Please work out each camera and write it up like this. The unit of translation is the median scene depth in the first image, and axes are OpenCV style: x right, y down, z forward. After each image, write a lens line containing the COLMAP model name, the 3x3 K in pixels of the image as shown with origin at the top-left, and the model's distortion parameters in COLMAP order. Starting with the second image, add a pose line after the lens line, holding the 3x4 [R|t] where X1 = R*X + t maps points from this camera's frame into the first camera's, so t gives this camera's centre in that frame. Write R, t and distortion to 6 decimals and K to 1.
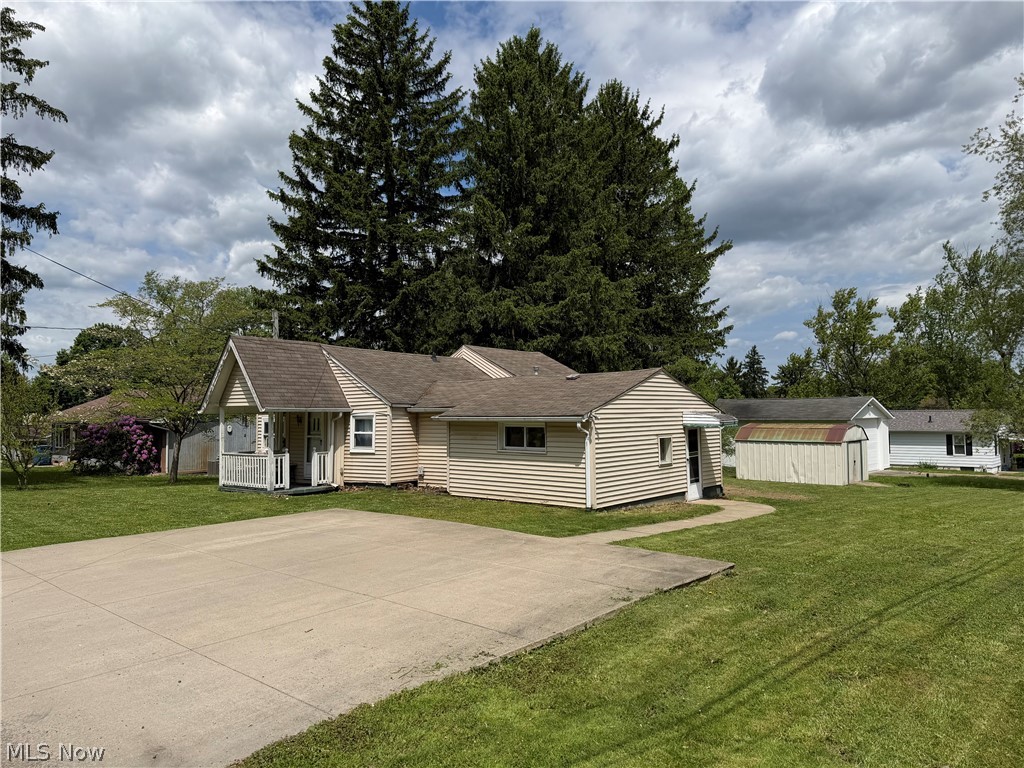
lens RADIAL K [[712.1, 0, 509.5], [0, 712.1, 379.3], [0, 0, 1]] dist [0.093244, -0.137423]
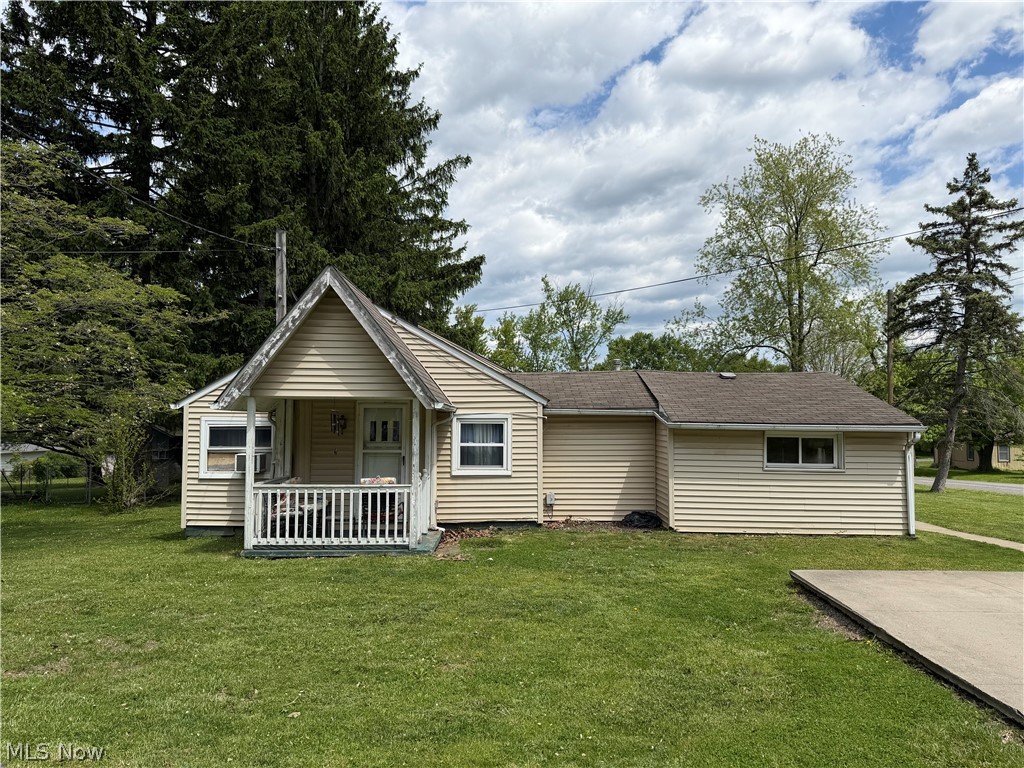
lens RADIAL K [[712.1, 0, 509.5], [0, 712.1, 379.3], [0, 0, 1]] dist [0.093244, -0.137423]
pose [[0.783341, 0.049167, 0.619644, -0.592682], [-0.042885, 0.998766, -0.025034, 0.031380], [-0.620111, -0.006963, 0.784483, 0.484246]]
